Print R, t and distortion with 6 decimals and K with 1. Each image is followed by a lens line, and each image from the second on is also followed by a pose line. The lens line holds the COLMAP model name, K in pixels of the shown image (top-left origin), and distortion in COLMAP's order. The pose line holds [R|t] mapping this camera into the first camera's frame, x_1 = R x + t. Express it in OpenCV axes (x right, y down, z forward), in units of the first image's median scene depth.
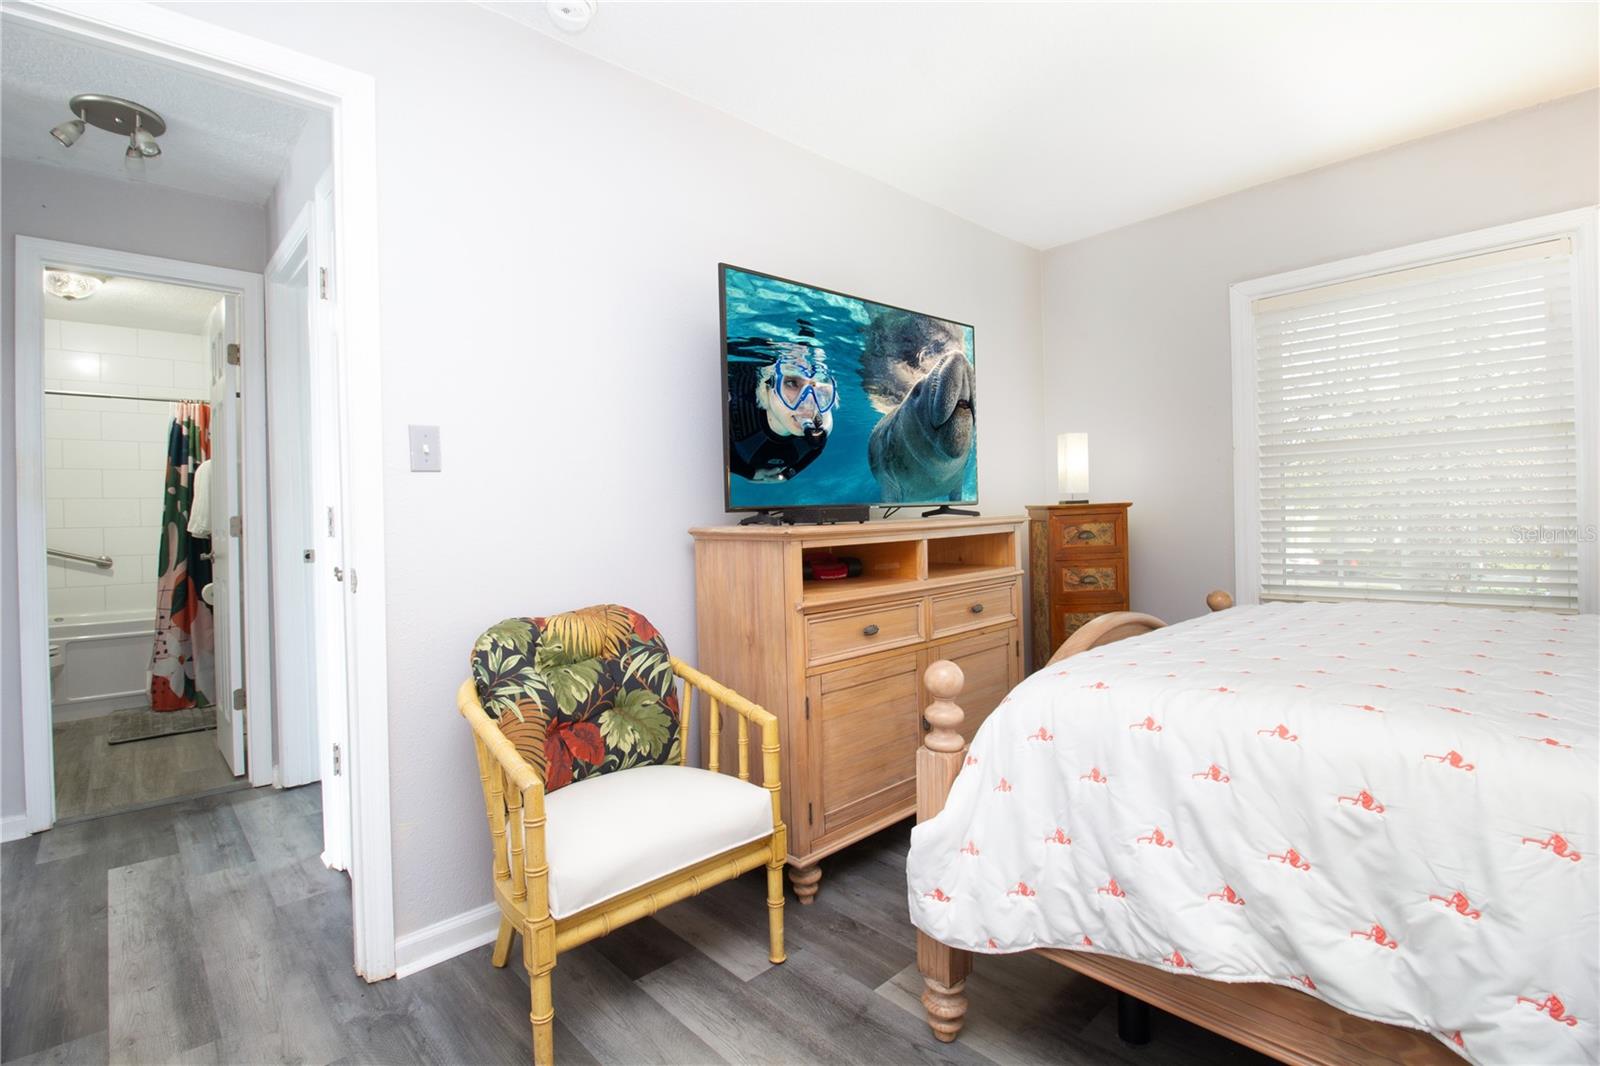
lens RADIAL K [[735.8, 0, 789.5], [0, 735.8, 505.1], [0, 0, 1]] dist [-0.005030, -0.007104]
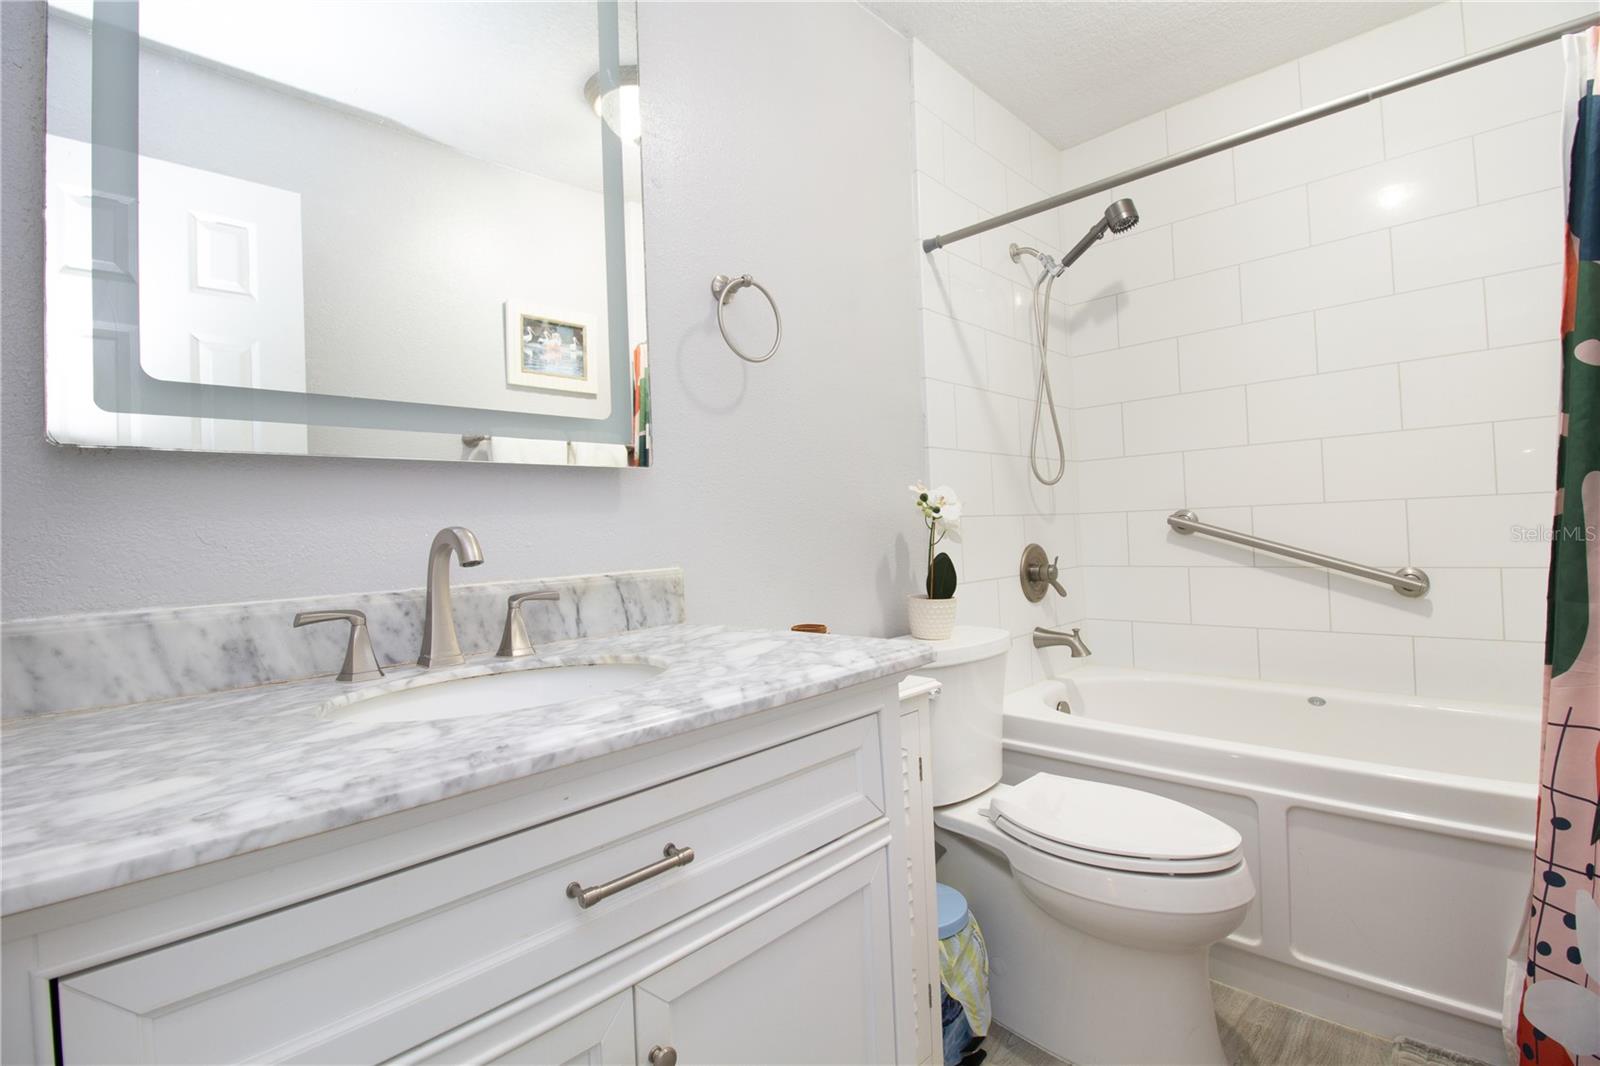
lens RADIAL K [[735.8, 0, 798.3], [0, 735.8, 541.2], [0, 0, 1]] dist [-0.005030, -0.007104]
pose [[0.056574, 0.031469, -0.997902, -1.126093], [0.049015, 0.998210, 0.034257, 0.048793], [0.997195, -0.050850, 0.054930, 1.304733]]
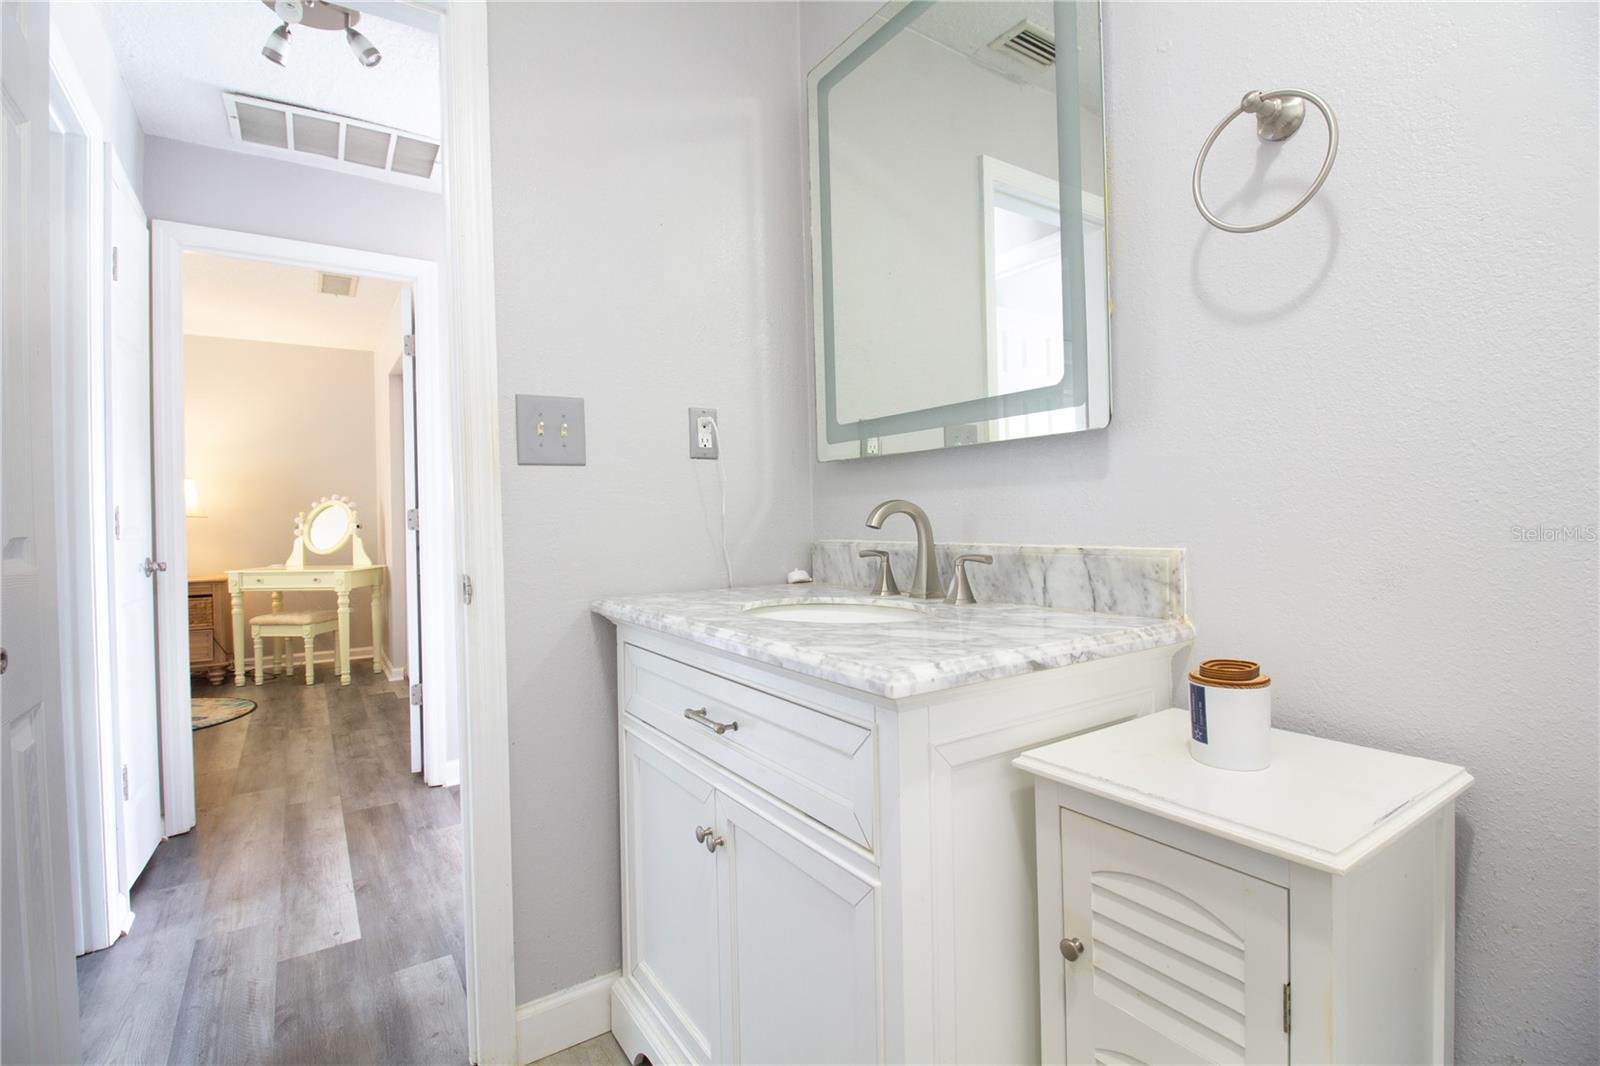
lens RADIAL K [[735.8, 0, 790.2], [0, 735.8, 524.6], [0, 0, 1]] dist [-0.005030, -0.007104]
pose [[-0.986153, 0.041876, 0.160462, -1.578183], [0.042473, 0.999098, 0.000289, 0.061261], [-0.160305, 0.007100, -0.987042, 1.742694]]
